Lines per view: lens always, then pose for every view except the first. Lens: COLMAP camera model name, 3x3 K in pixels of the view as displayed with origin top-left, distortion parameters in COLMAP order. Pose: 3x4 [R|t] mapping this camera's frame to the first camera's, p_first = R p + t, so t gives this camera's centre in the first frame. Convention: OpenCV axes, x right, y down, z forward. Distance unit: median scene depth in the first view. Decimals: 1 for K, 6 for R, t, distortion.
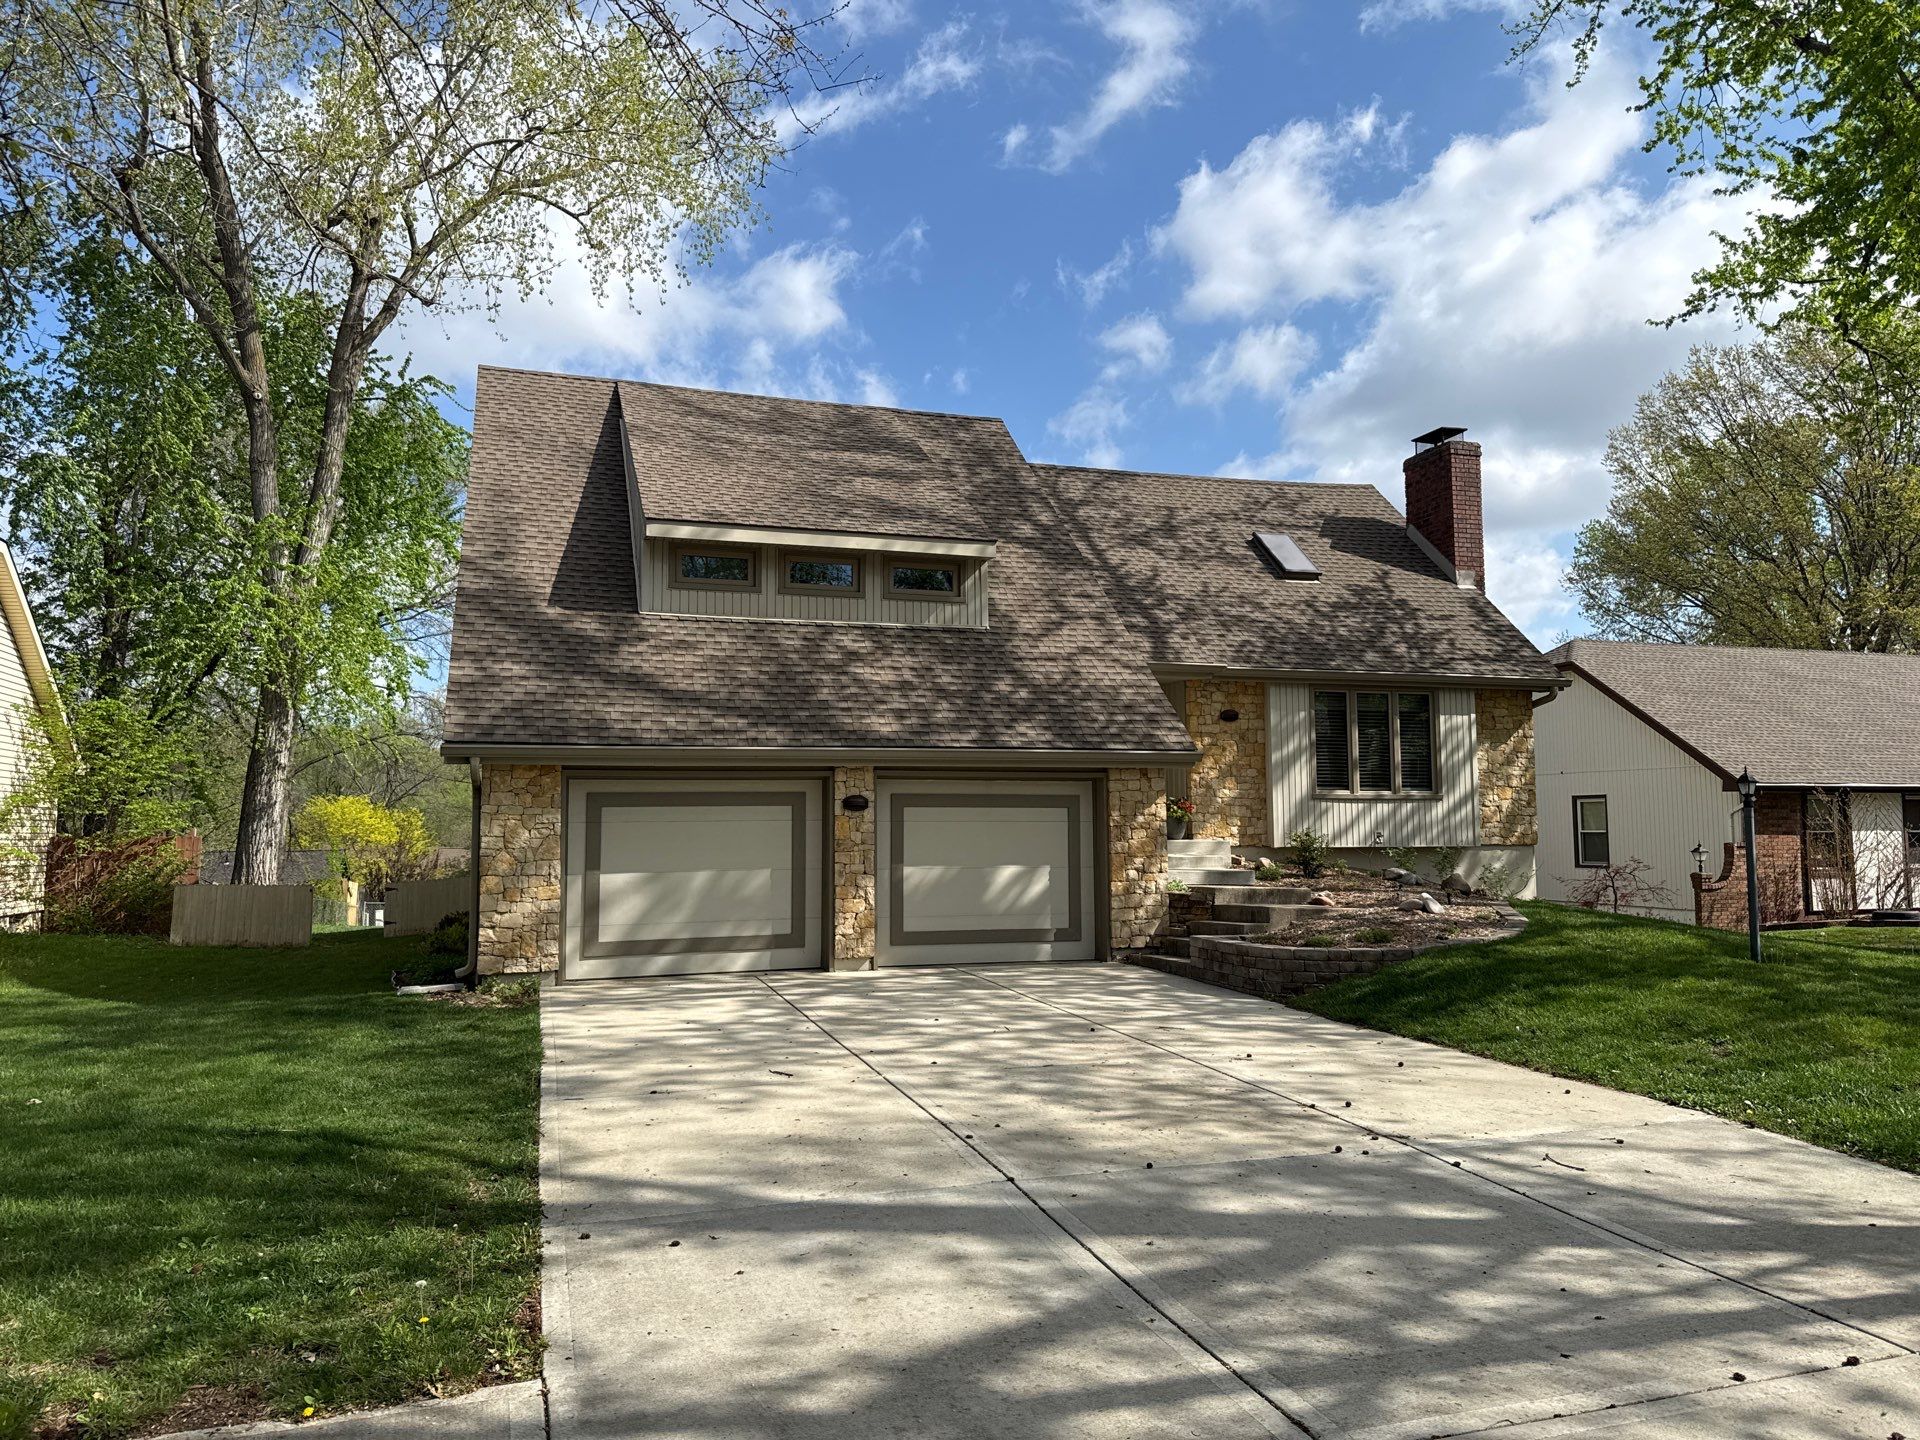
lens RADIAL K [[1335.9, 0, 959.3], [0, 1335.9, 716.6], [0, 0, 1]] dist [0.170204, -0.297115]
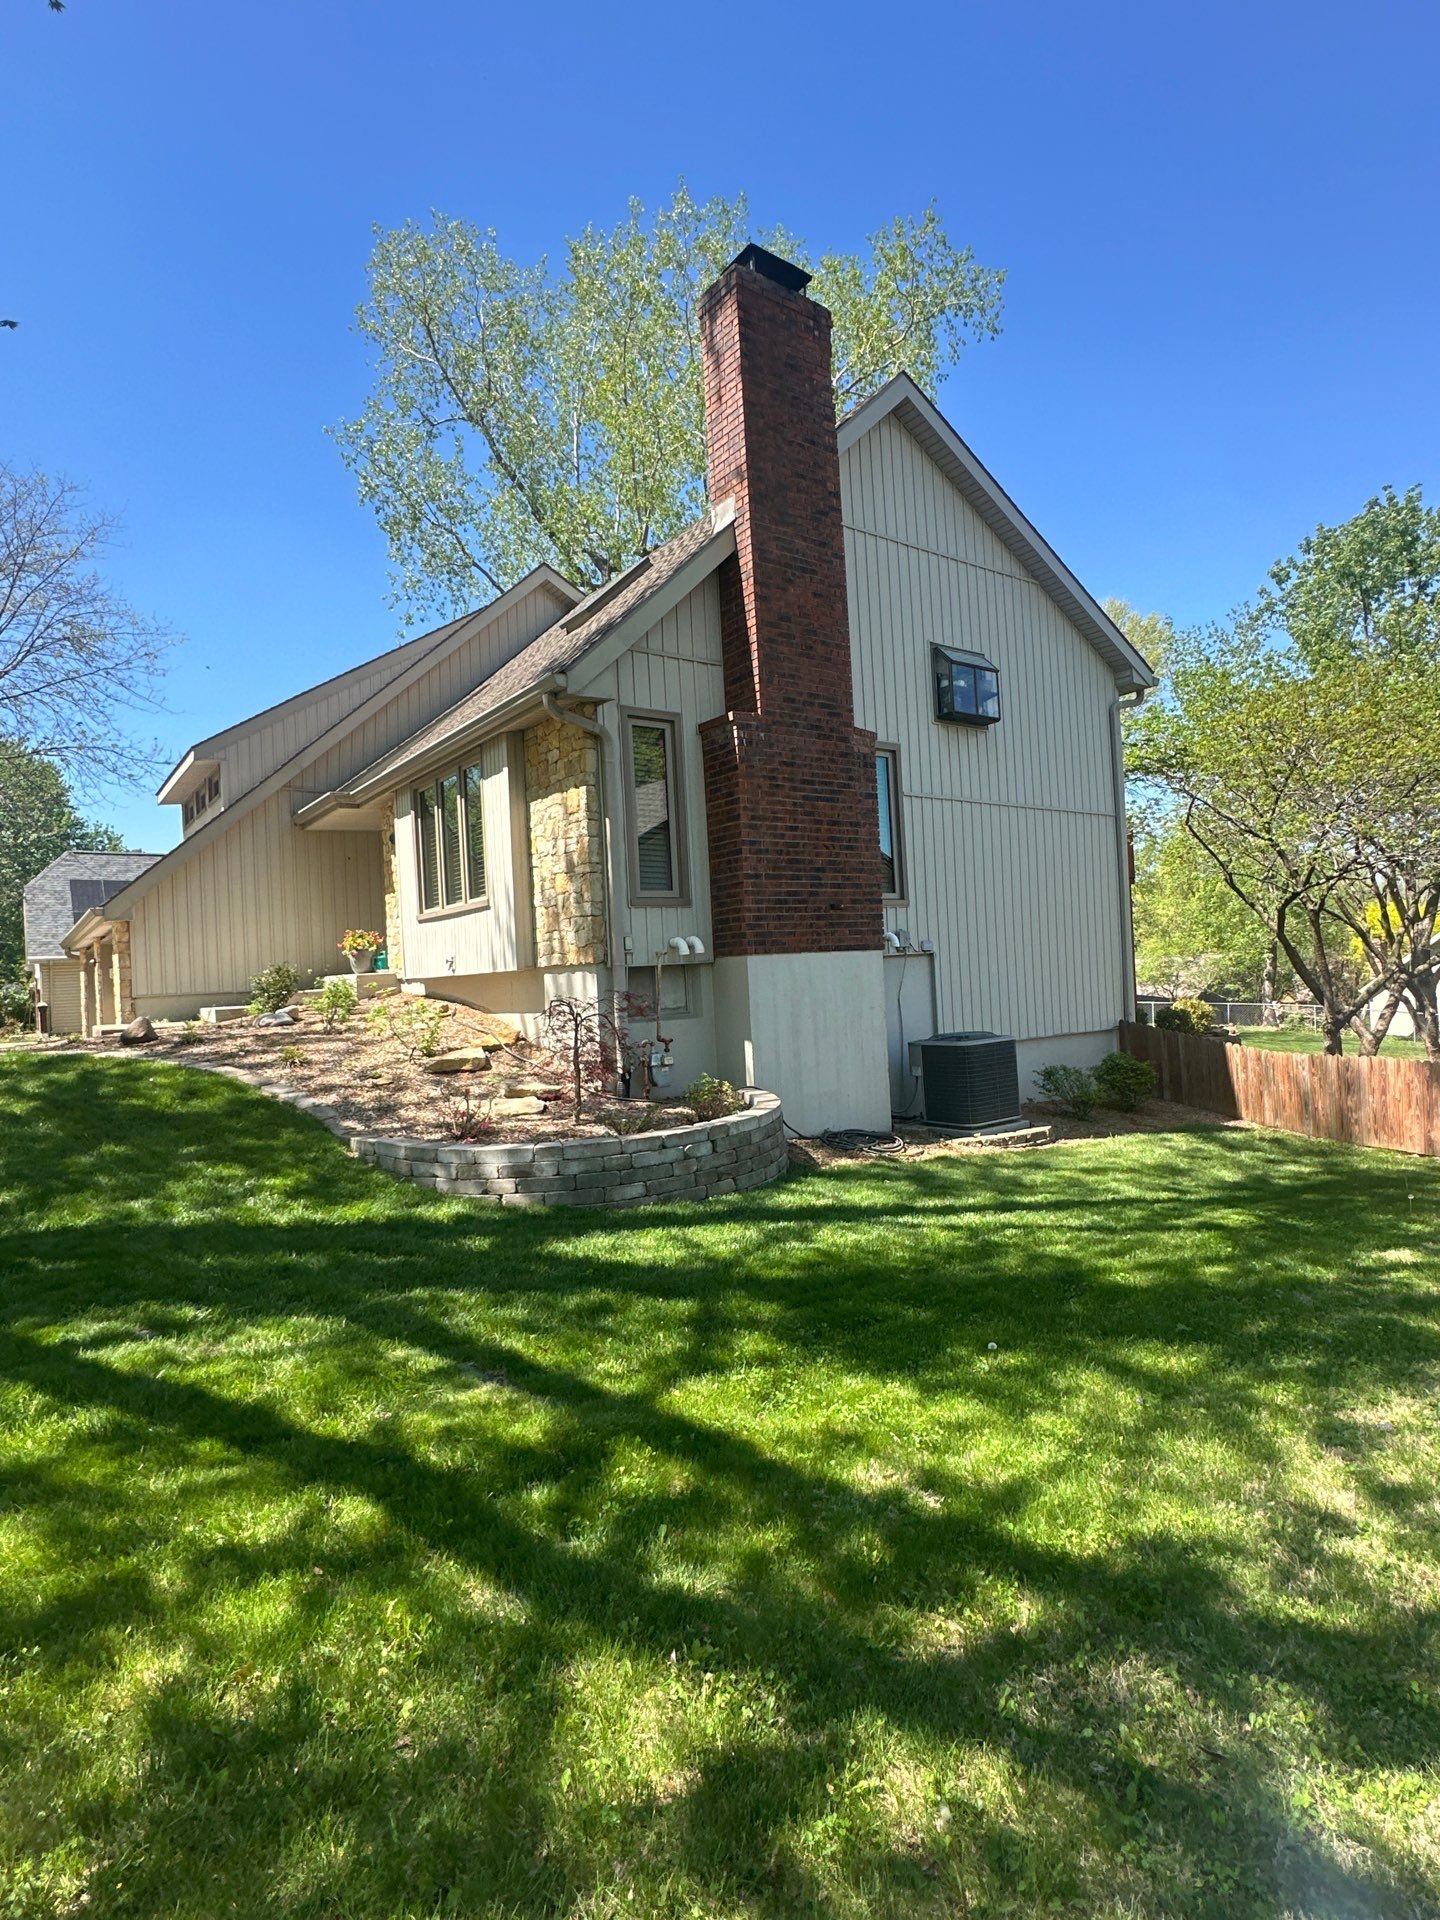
lens RADIAL K [[1002.7, 0, 720.4], [0, 1002.7, 942.9], [0, 0, 1]] dist [0.029869, 0.000372]
pose [[0.314491, -0.044310, -0.948226, 1.145585], [0.119894, 0.992765, -0.006627, 0.126599], [0.941658, -0.111603, 0.317528, 1.235074]]
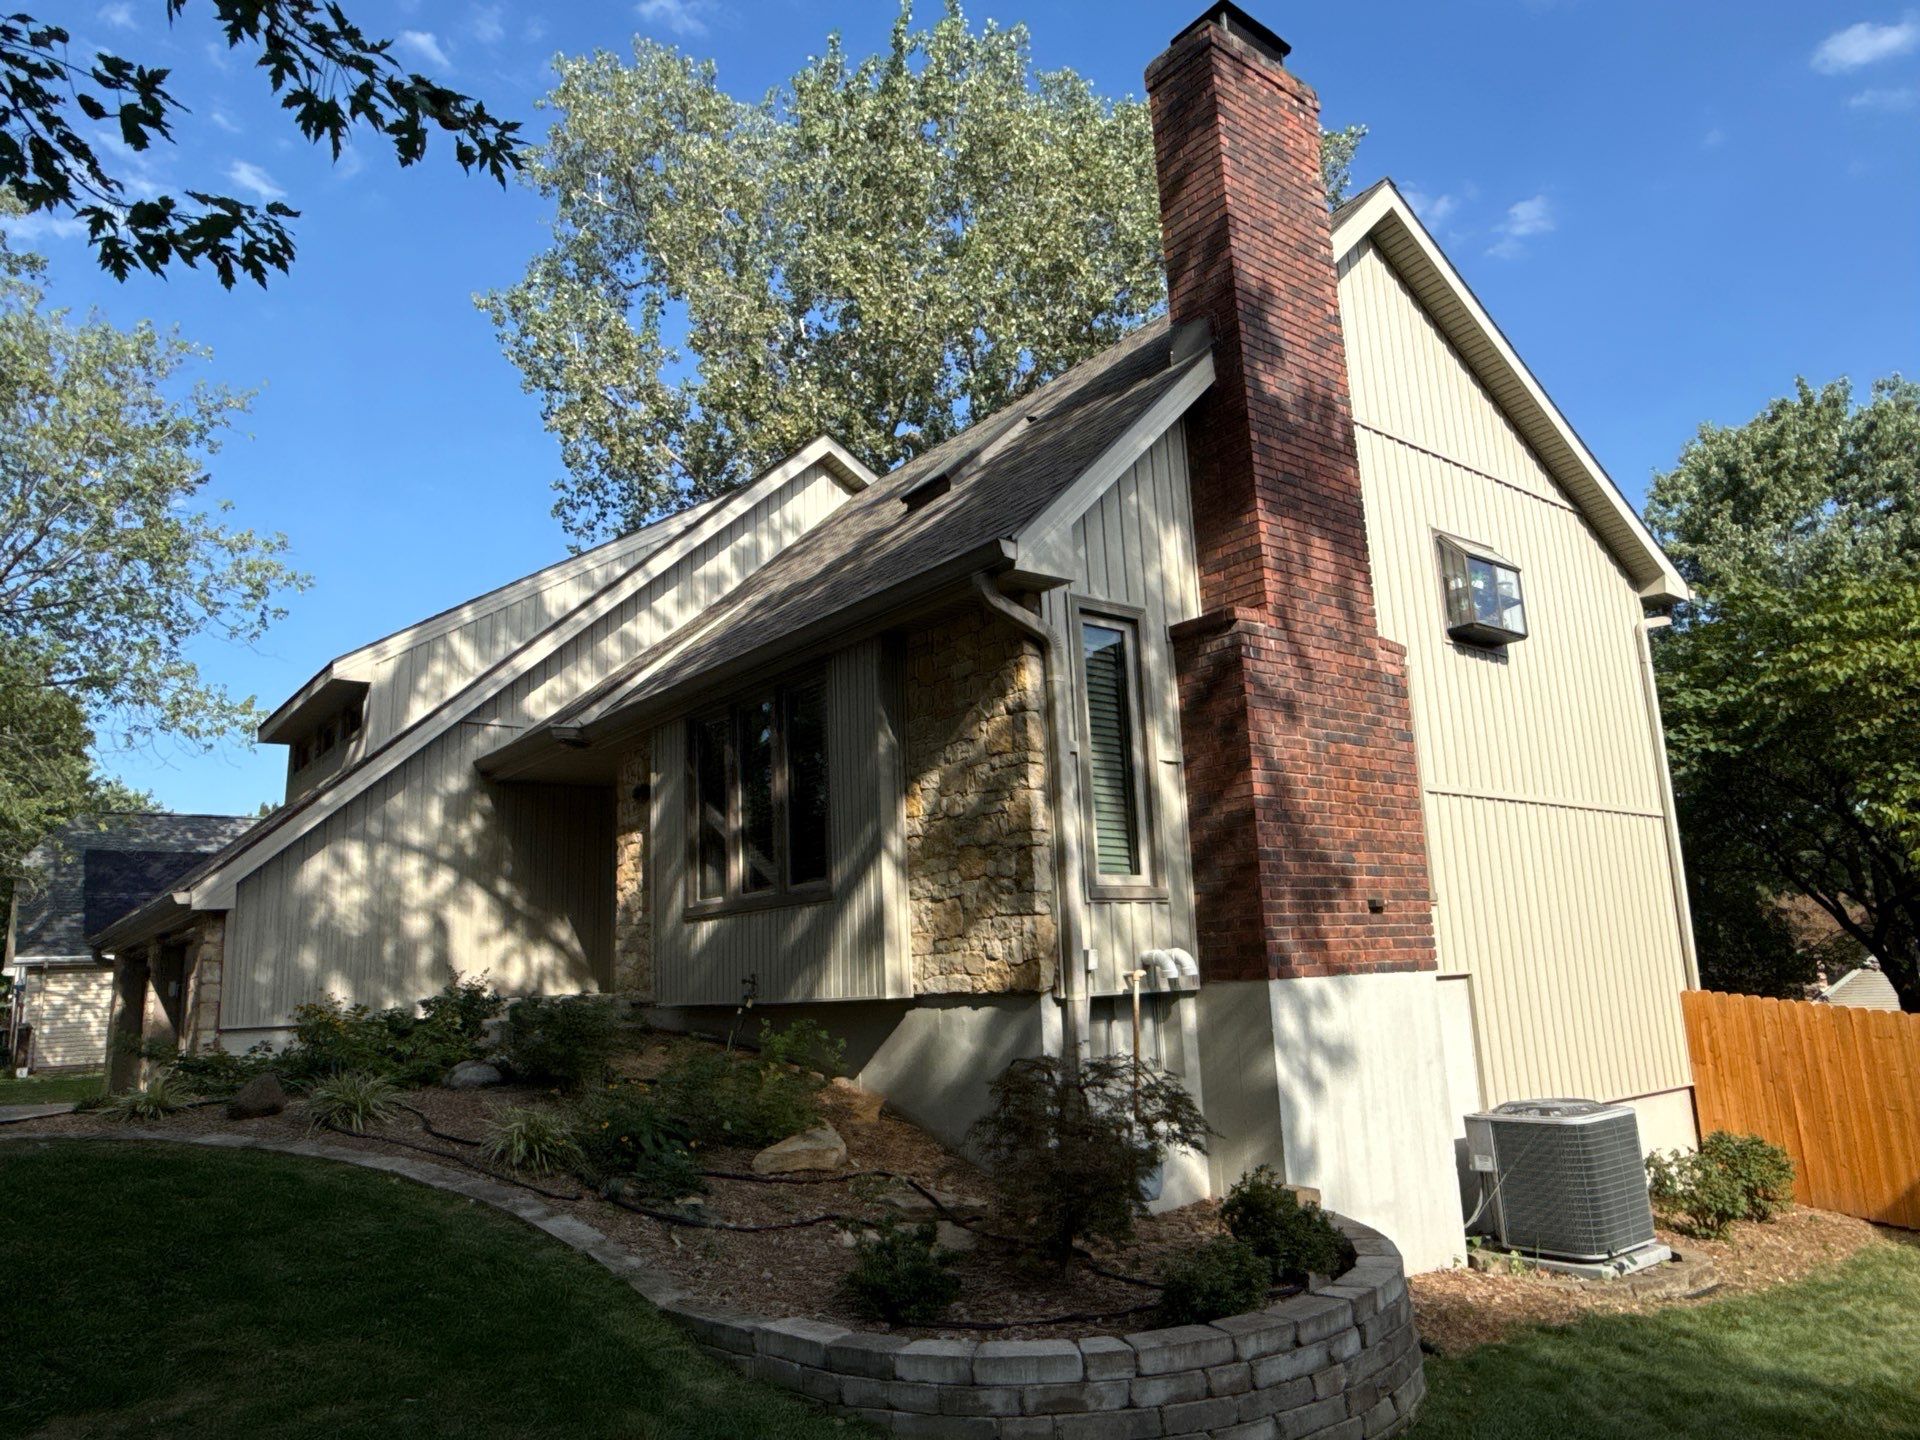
lens RADIAL K [[1282.4, 0, 954.7], [0, 1282.4, 726.5], [0, 0, 1]] dist [0.007372, -0.001398]
pose [[0.343028, -0.193168, -0.919249, 1.006176], [0.110072, 0.980150, -0.164892, 0.104663], [0.932854, -0.044621, 0.357481, 1.158818]]
